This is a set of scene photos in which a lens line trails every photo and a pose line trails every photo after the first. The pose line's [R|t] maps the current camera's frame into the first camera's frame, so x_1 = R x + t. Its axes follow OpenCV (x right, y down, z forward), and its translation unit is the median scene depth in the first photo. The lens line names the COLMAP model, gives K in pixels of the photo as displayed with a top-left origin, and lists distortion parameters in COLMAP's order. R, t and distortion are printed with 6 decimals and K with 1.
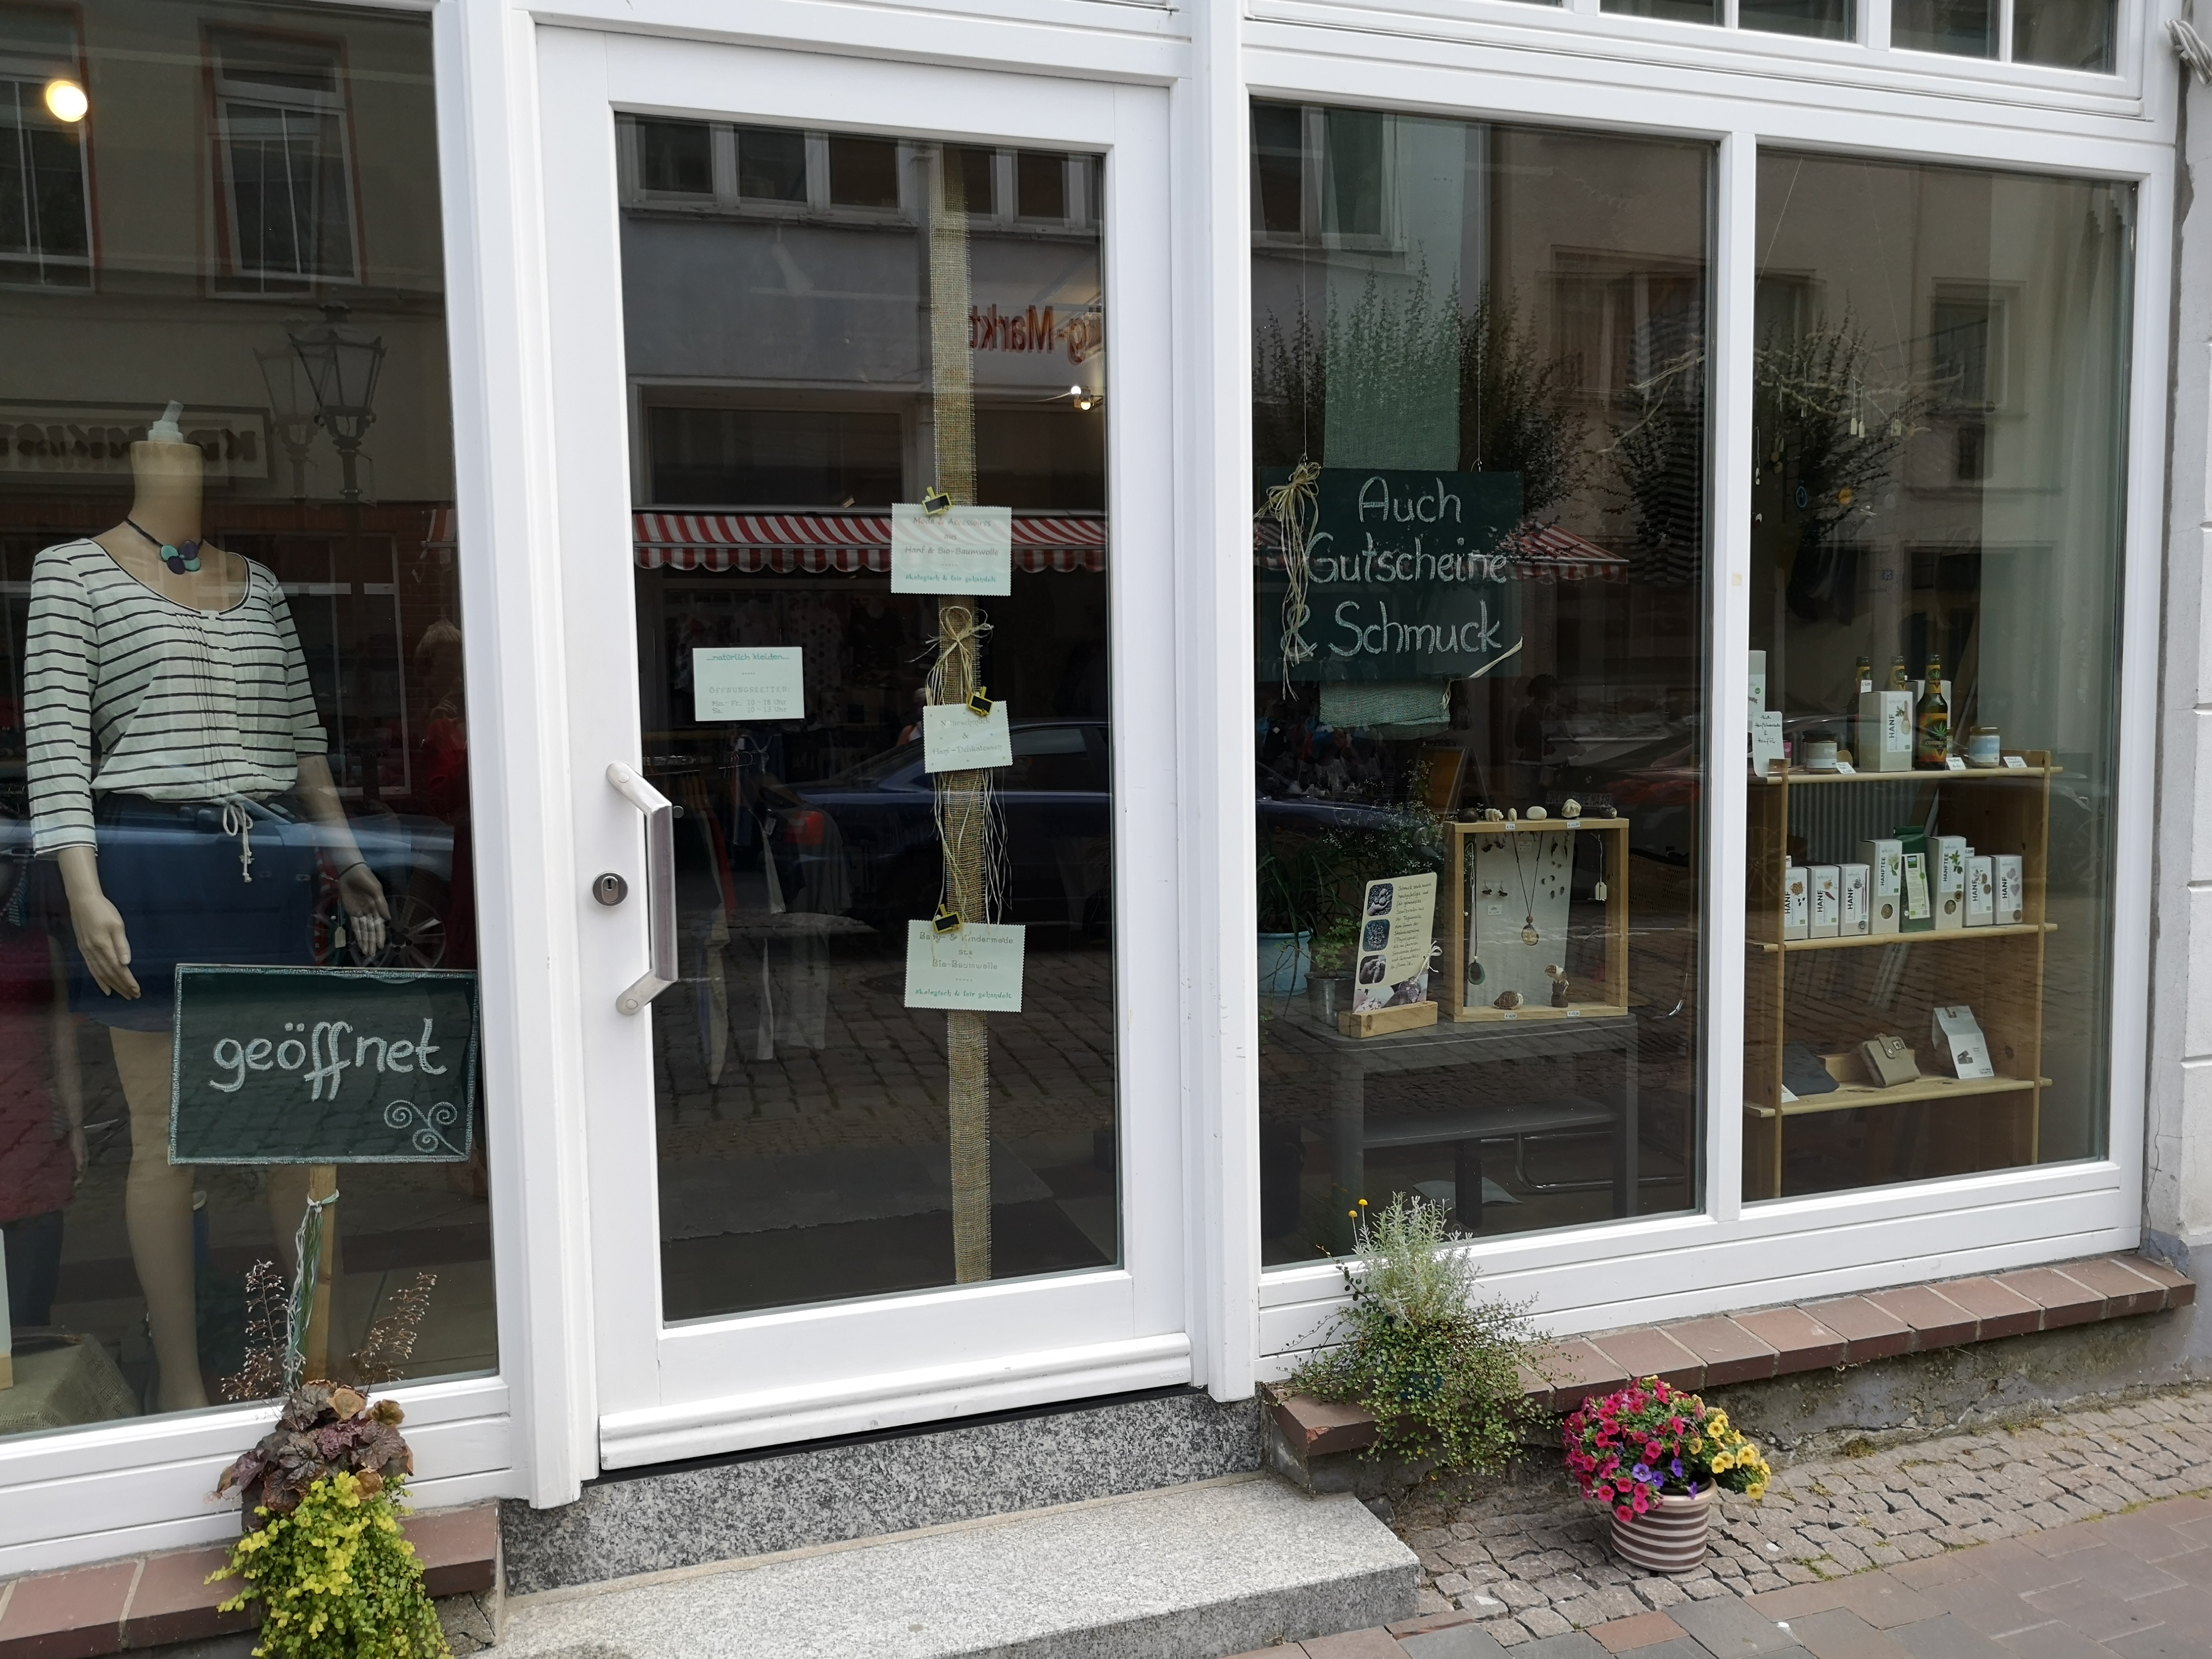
lens RADIAL K [[1760.9, 0, 1119.4], [0, 1760.9, 852.8], [0, 0, 1]] dist [-0.014632, -0.016243]
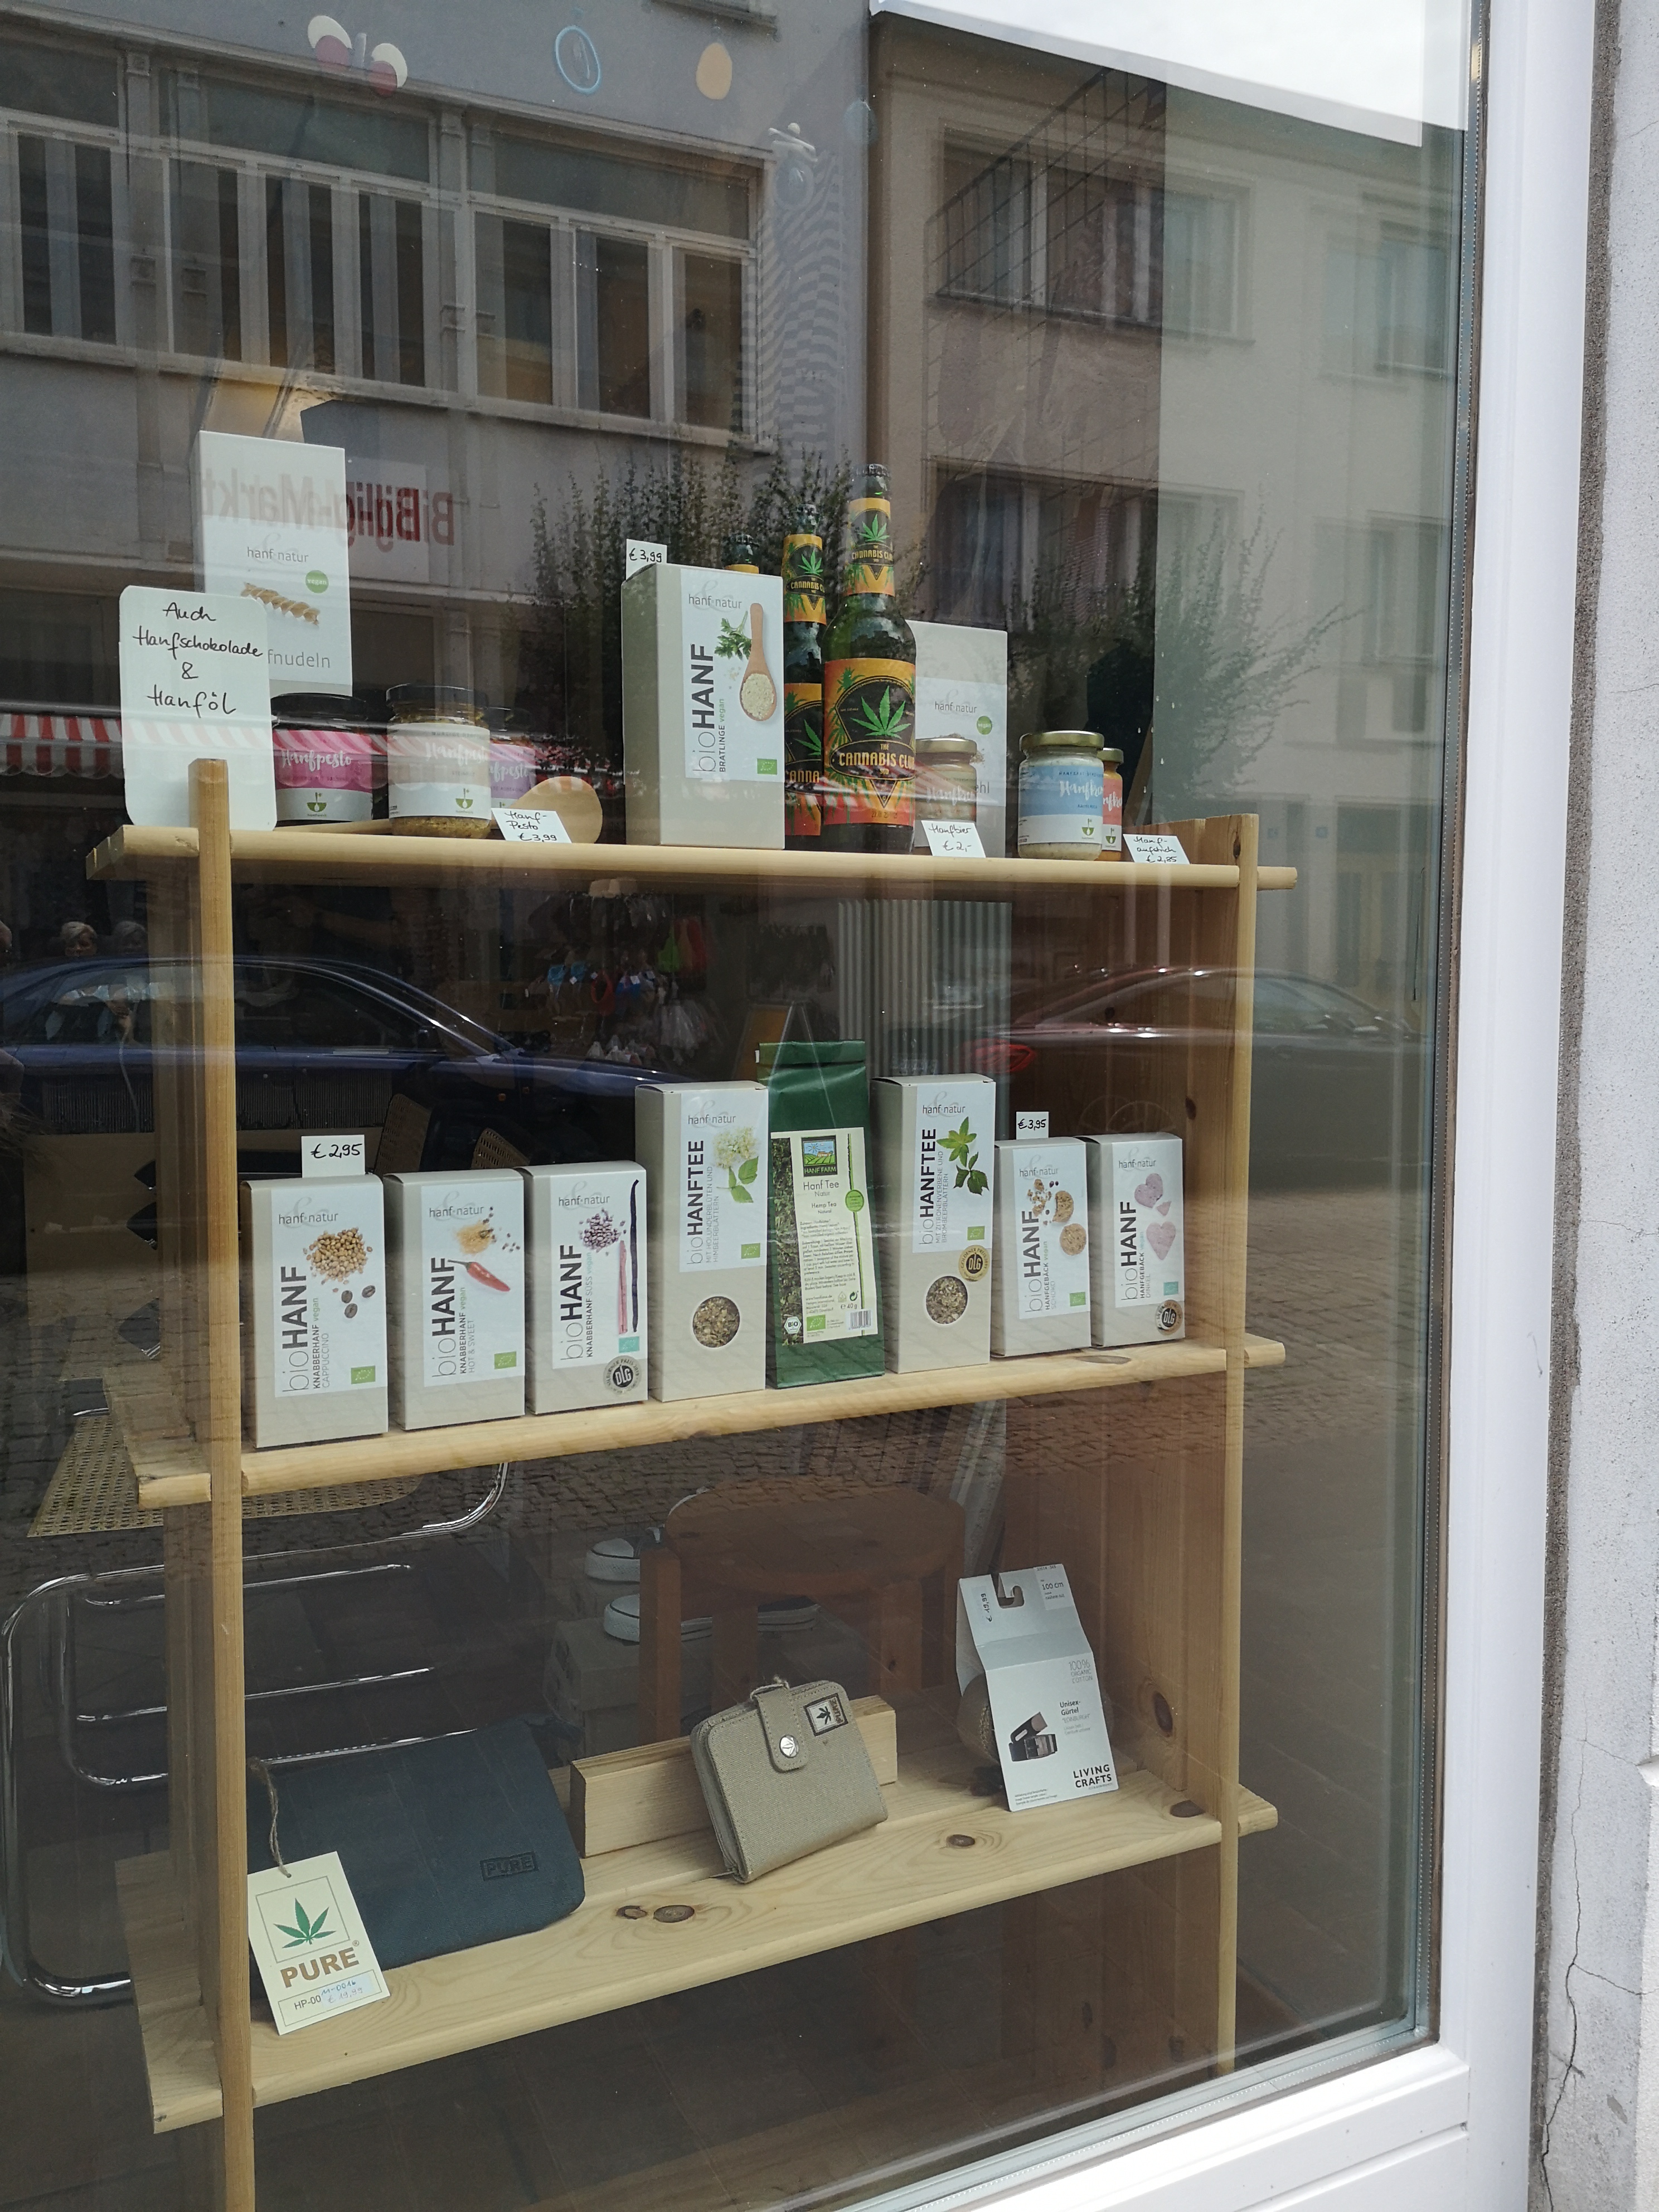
lens RADIAL K [[1760.9, 0, 815.2], [0, 1760.9, 1089.3], [0, 0, 1]] dist [-0.014632, -0.016243]
pose [[0.990190, 0.003772, 0.139676, 0.403880], [-0.001035, 0.999806, -0.019660, -0.000425], [-0.139723, 0.019322, 0.990002, 0.687933]]
